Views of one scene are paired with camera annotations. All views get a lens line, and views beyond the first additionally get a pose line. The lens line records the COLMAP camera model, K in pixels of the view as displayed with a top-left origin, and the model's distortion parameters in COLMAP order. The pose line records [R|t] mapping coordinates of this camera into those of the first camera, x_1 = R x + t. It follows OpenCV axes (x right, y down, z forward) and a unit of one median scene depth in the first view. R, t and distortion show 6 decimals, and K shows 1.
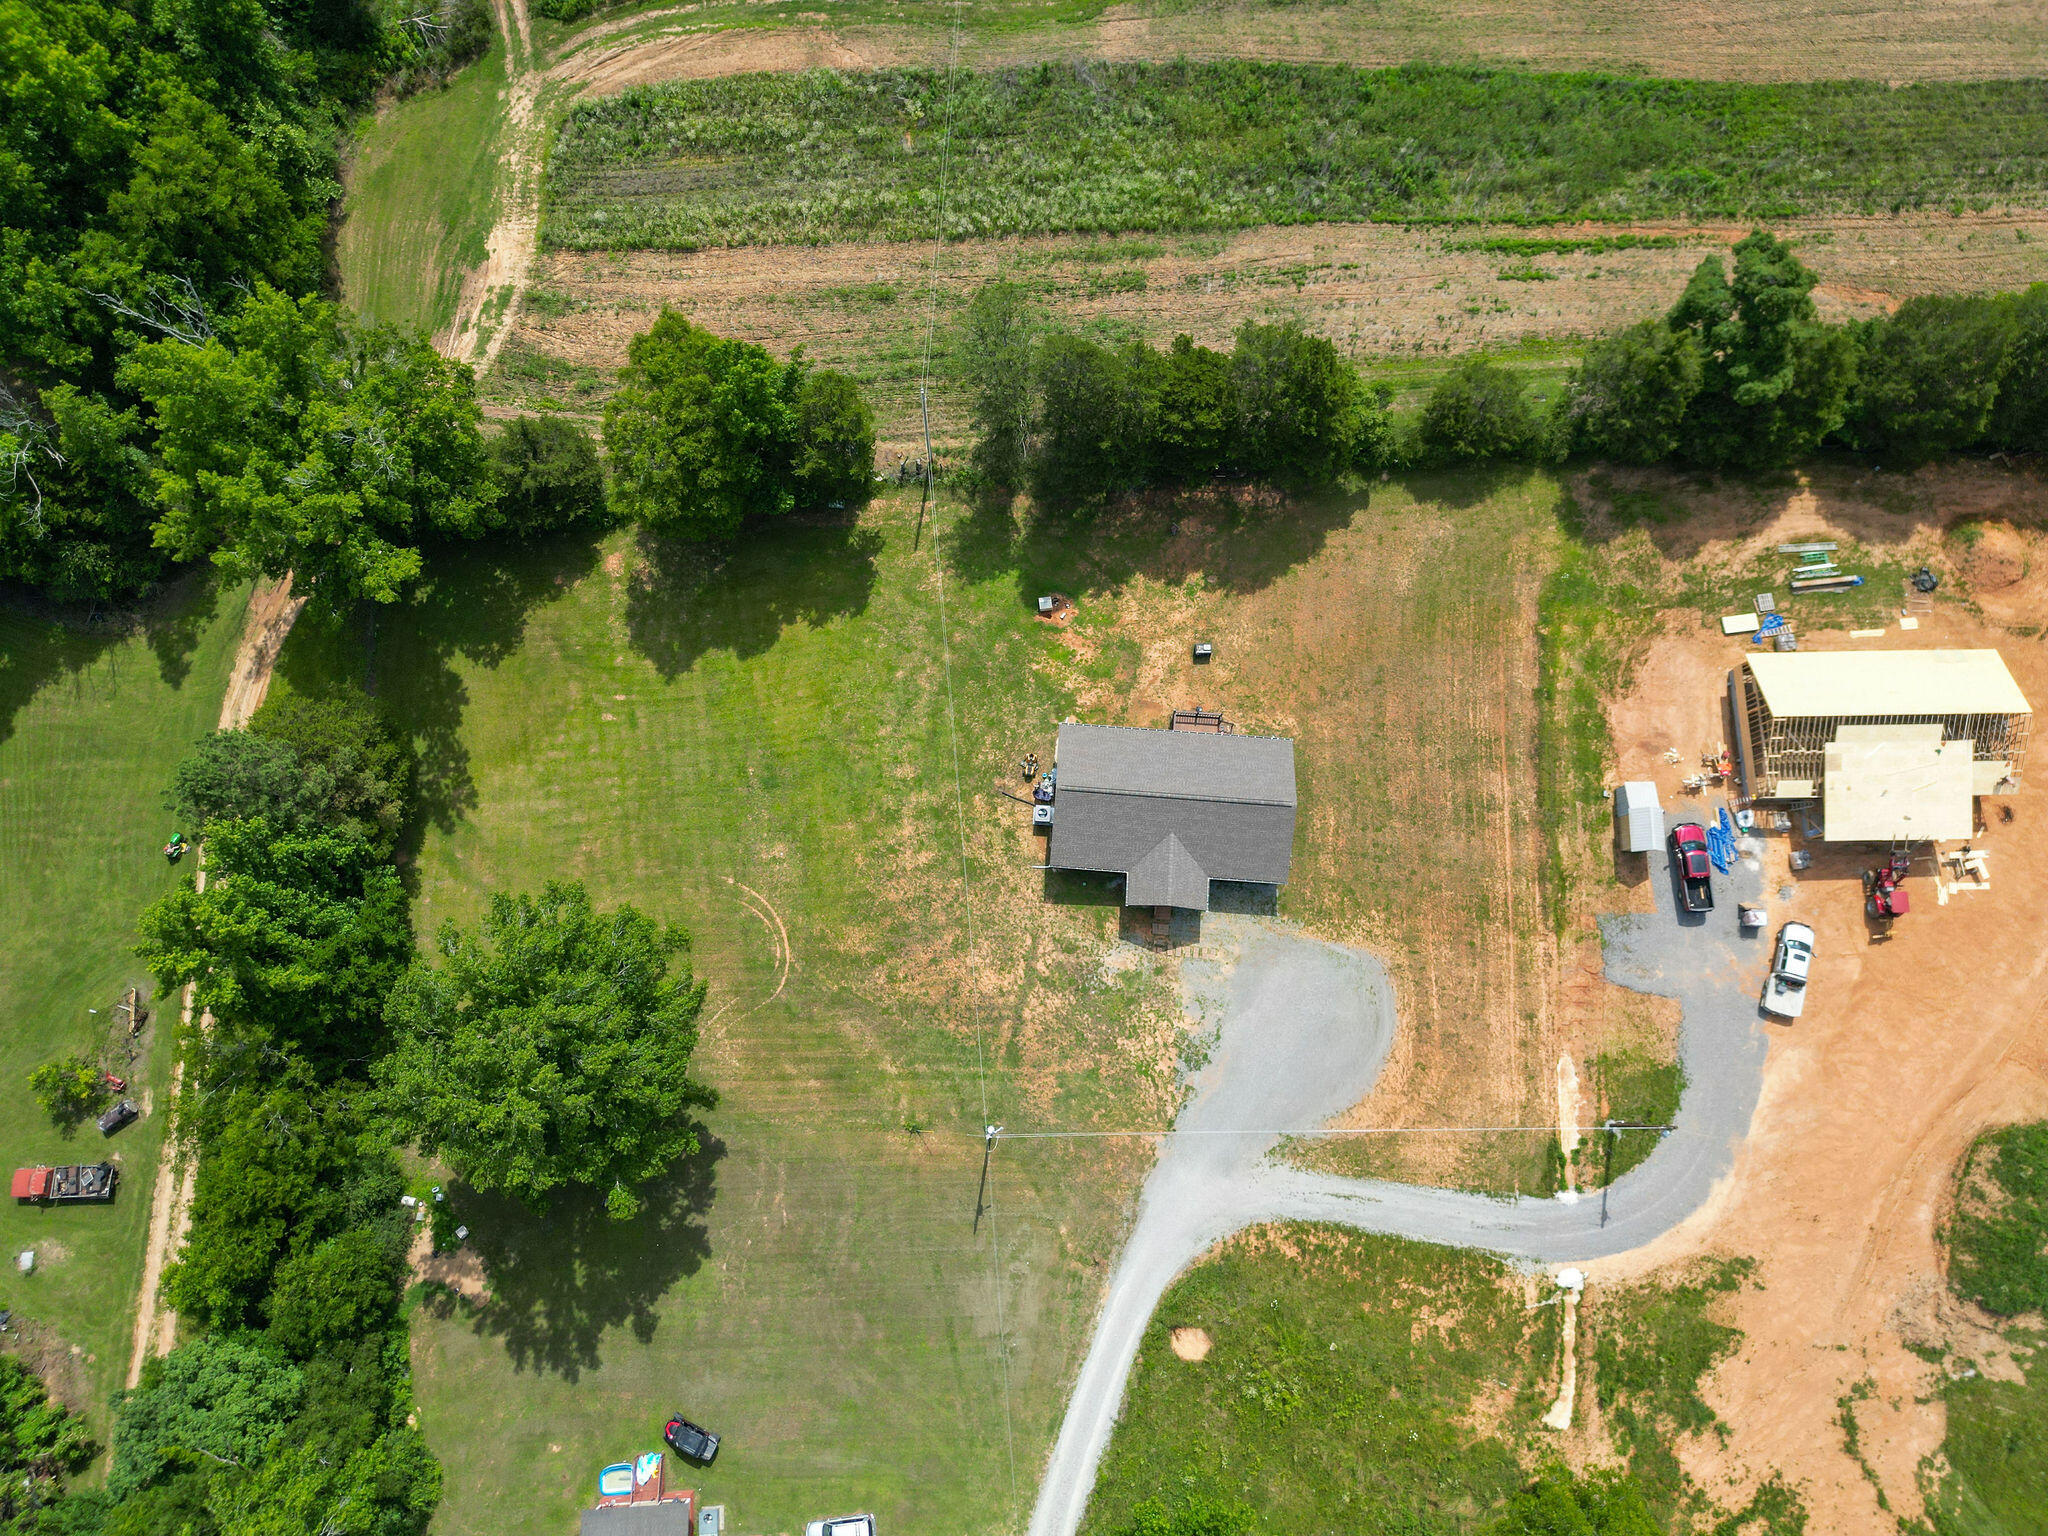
lens RADIAL K [[1429.0, 0, 1024.5], [0, 1429.0, 760.3], [0, 0, 1]] dist [0.071583, -0.062659]
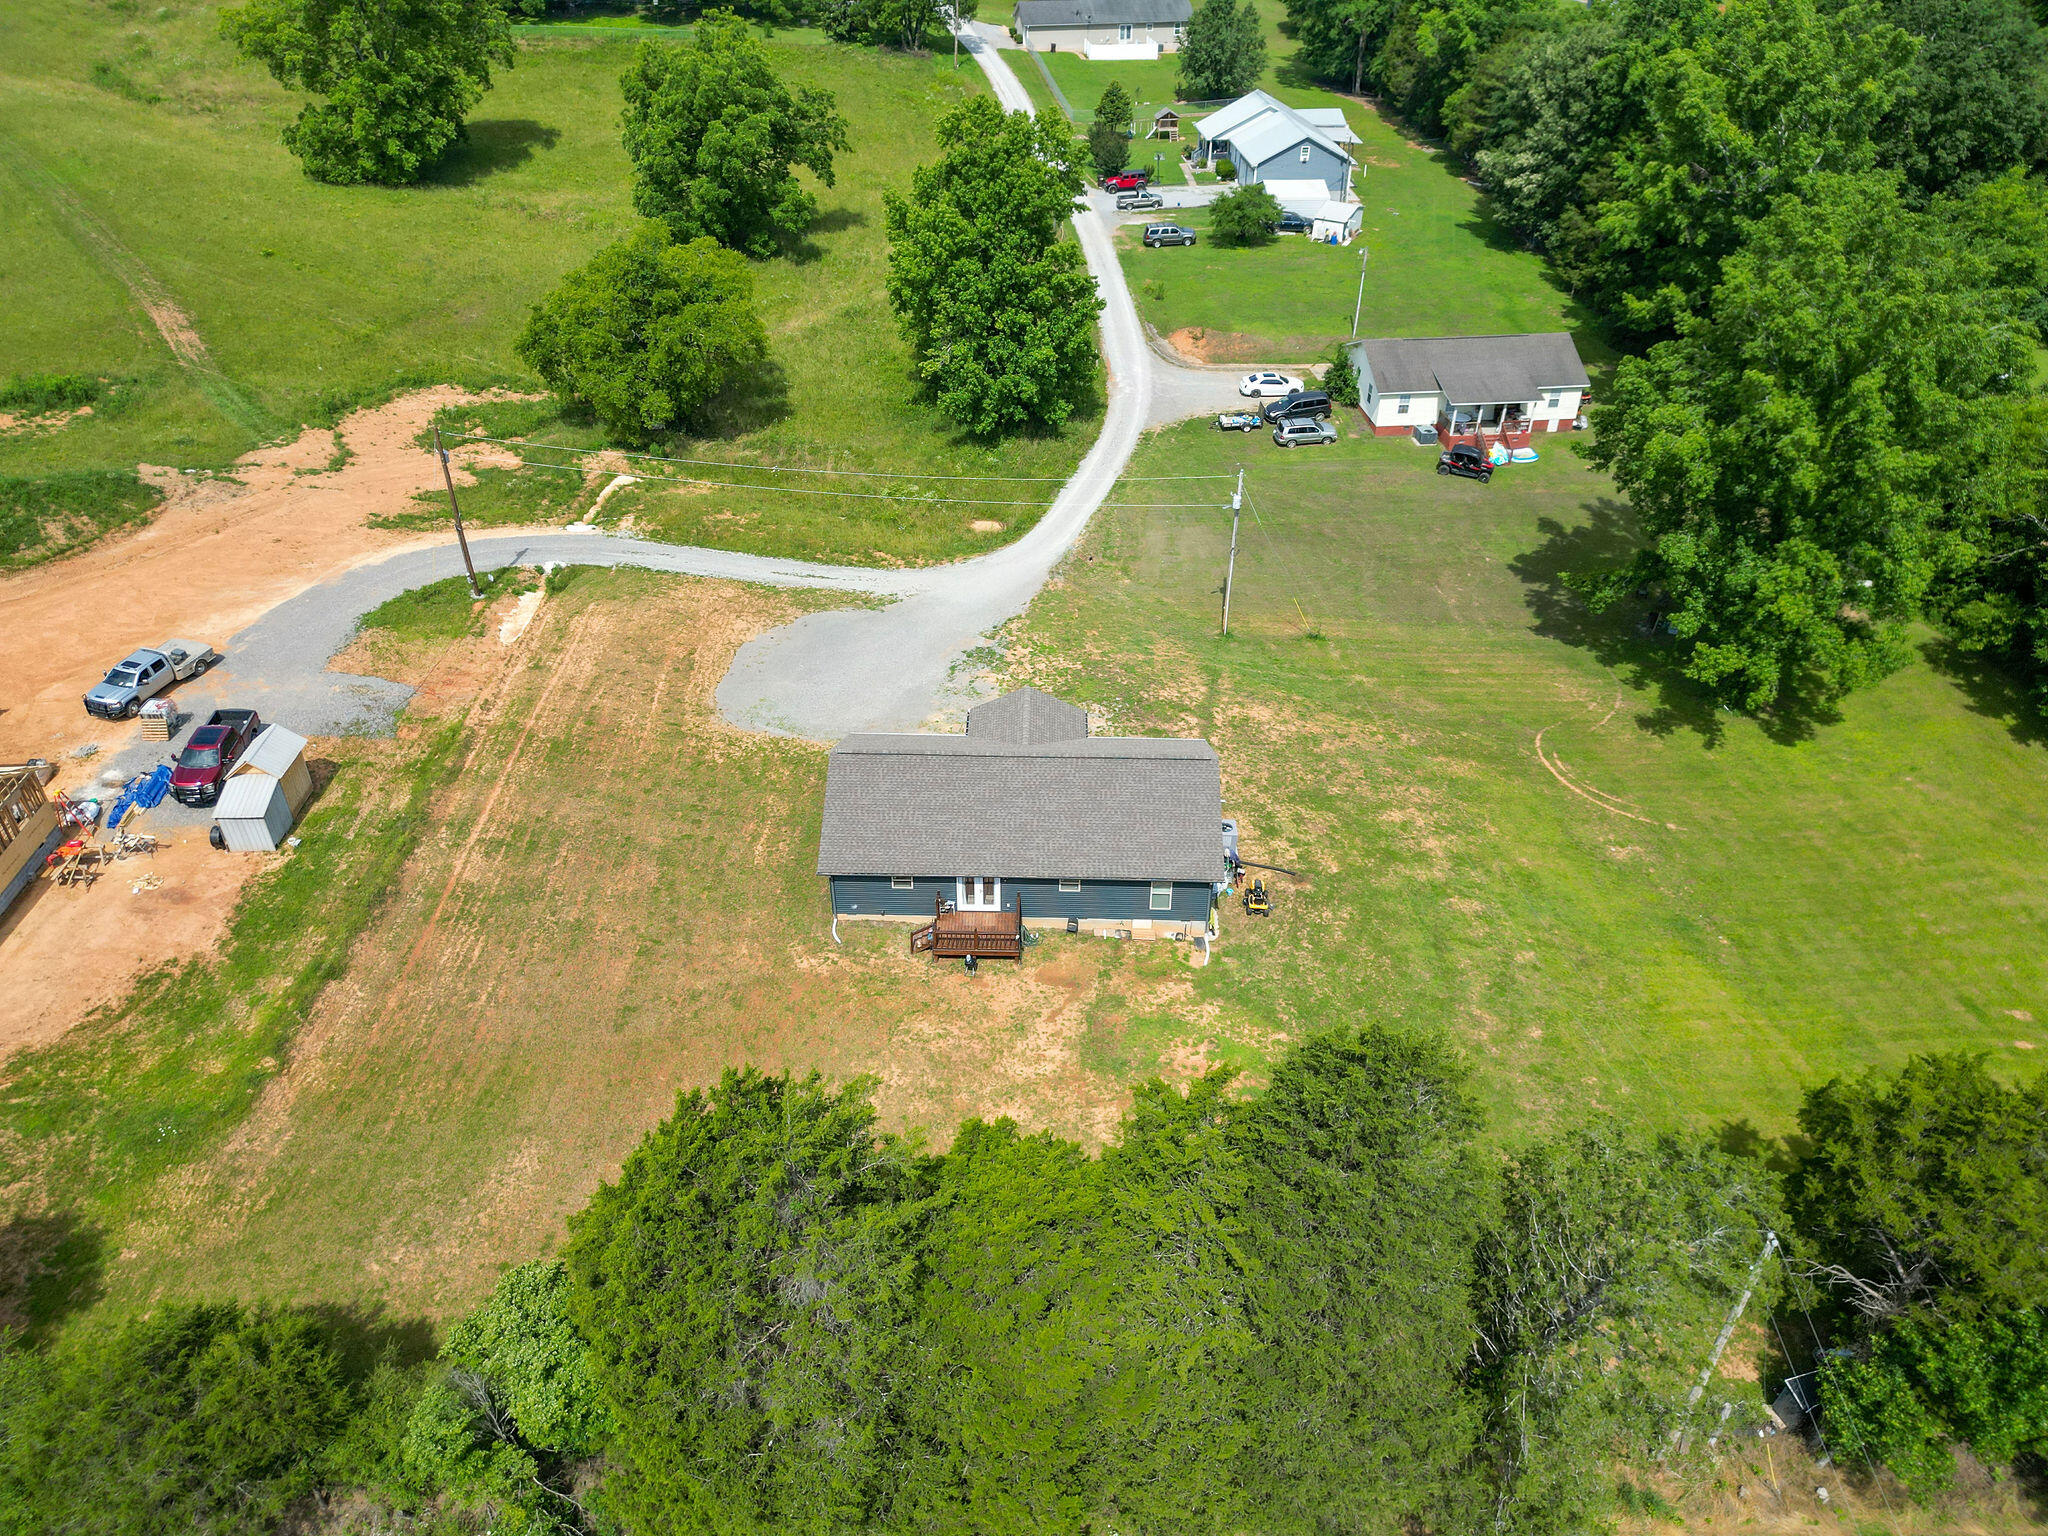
lens RADIAL K [[1429.0, 0, 1024.8], [0, 1429.0, 773.1], [0, 0, 1]] dist [0.071583, -0.062659]
pose [[-0.999021, 0.013386, -0.042169, 0.126828], [-0.044009, -0.398389, 0.916160, -0.523667], [-0.004536, 0.917119, 0.398589, 0.731462]]
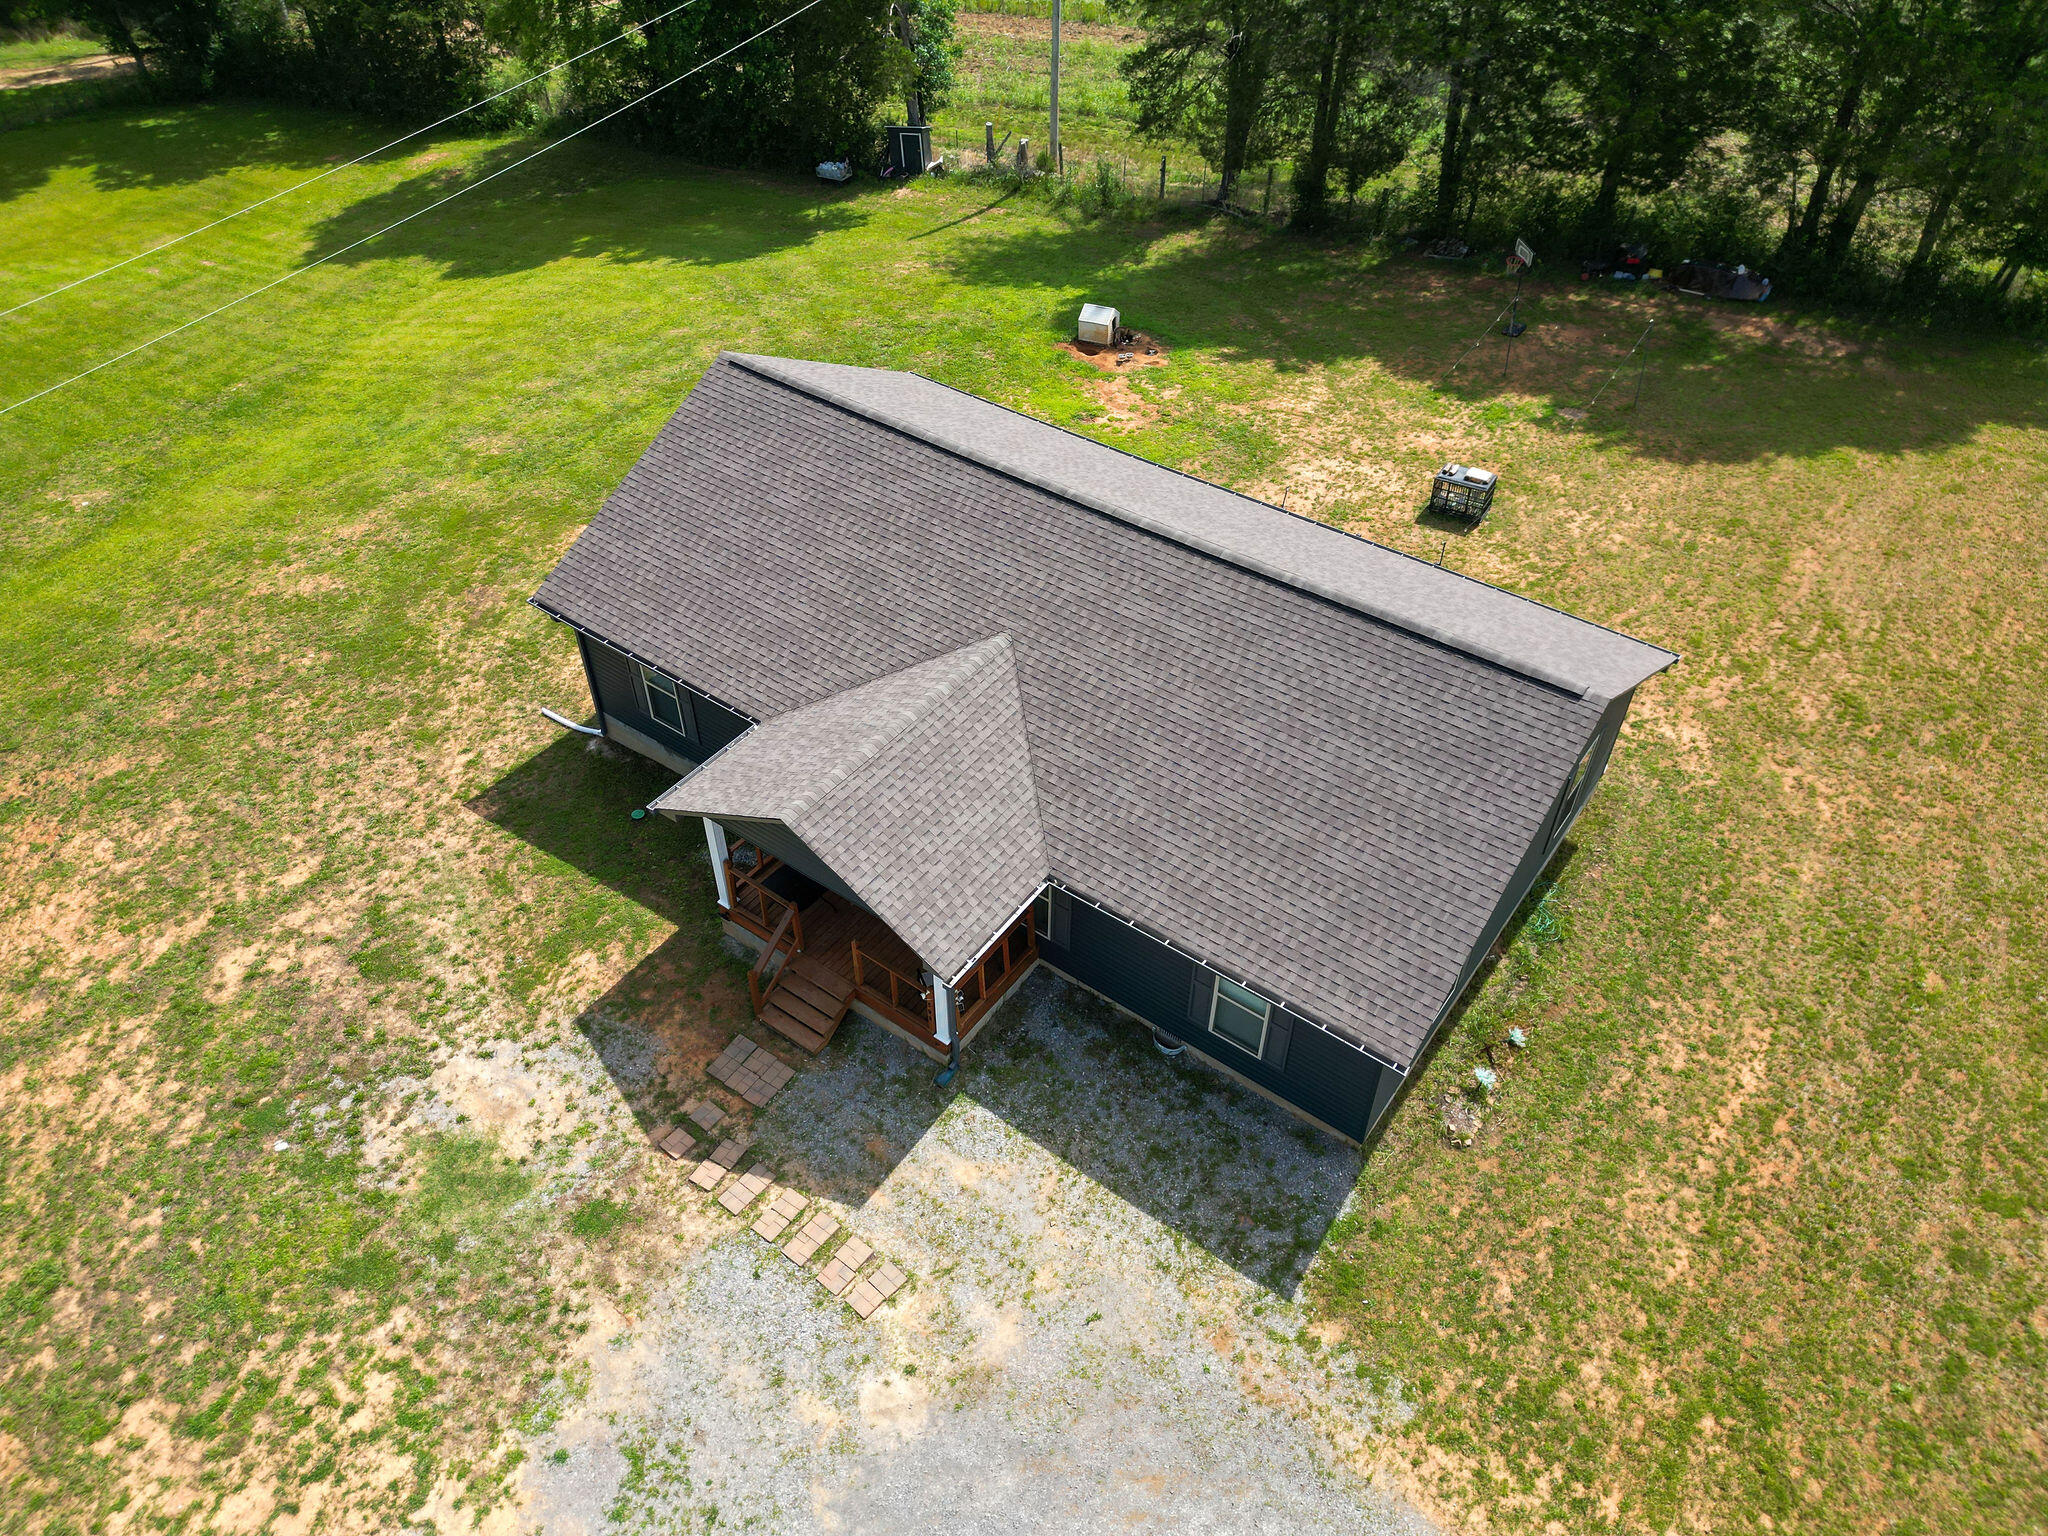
lens RADIAL K [[1429.0, 0, 1029.4], [0, 1429.0, 772.7], [0, 0, 1]] dist [0.071583, -0.062659]
pose [[0.845839, 0.357709, -0.395727, 0.196548], [-0.521204, 0.712157, -0.470297, 0.164063], [0.113590, 0.604050, 0.788809, 0.809874]]
